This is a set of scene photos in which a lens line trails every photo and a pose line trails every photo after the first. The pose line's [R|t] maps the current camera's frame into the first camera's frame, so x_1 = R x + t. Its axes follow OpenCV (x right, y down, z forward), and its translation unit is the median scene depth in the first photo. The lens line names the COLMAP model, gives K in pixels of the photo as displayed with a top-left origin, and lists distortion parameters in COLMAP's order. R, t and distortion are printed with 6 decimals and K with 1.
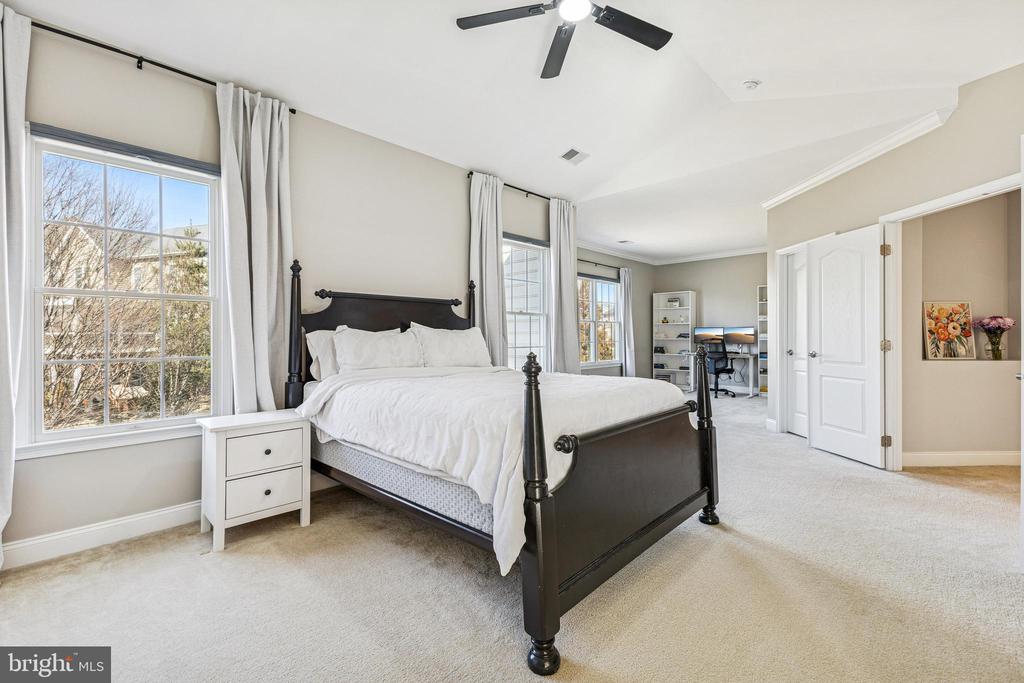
lens RADIAL K [[454.6, 0, 517.7], [0, 454.6, 336.0], [0, 0, 1]] dist [0.002969, 0.001271]
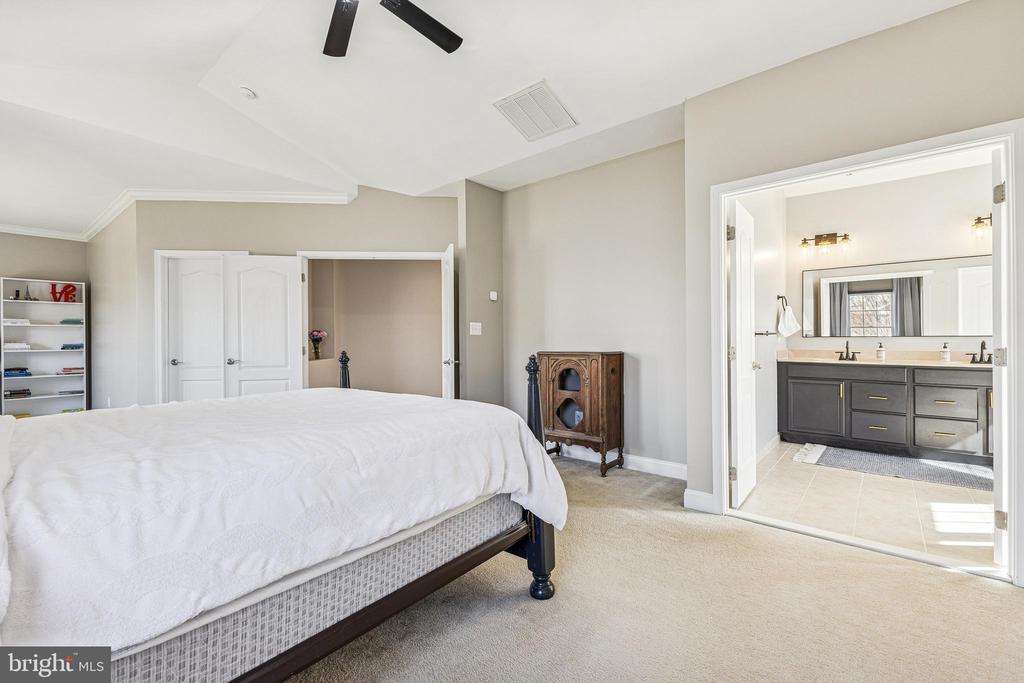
lens RADIAL K [[454.6, 0, 513.0], [0, 454.6, 339.0], [0, 0, 1]] dist [0.002969, 0.001271]
pose [[-0.103128, 0.005081, 0.994655, -0.264207], [0.011171, 0.999930, -0.003949, -0.000406], [-0.994605, 0.010704, -0.103178, 0.258403]]
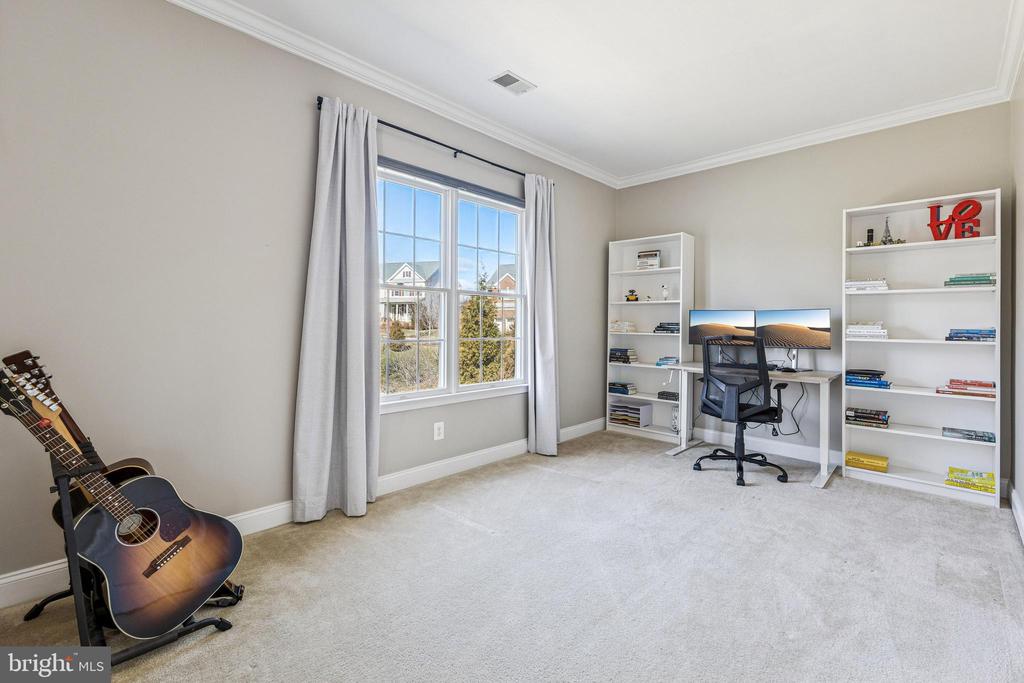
lens RADIAL K [[454.6, 0, 510.8], [0, 454.6, 323.5], [0, 0, 1]] dist [0.002969, 0.001271]
pose [[0.999852, 0.011750, 0.012534, 0.208943], [-0.011734, 0.999930, -0.001308, -0.002786], [-0.012548, 0.001161, 0.999921, 0.564256]]
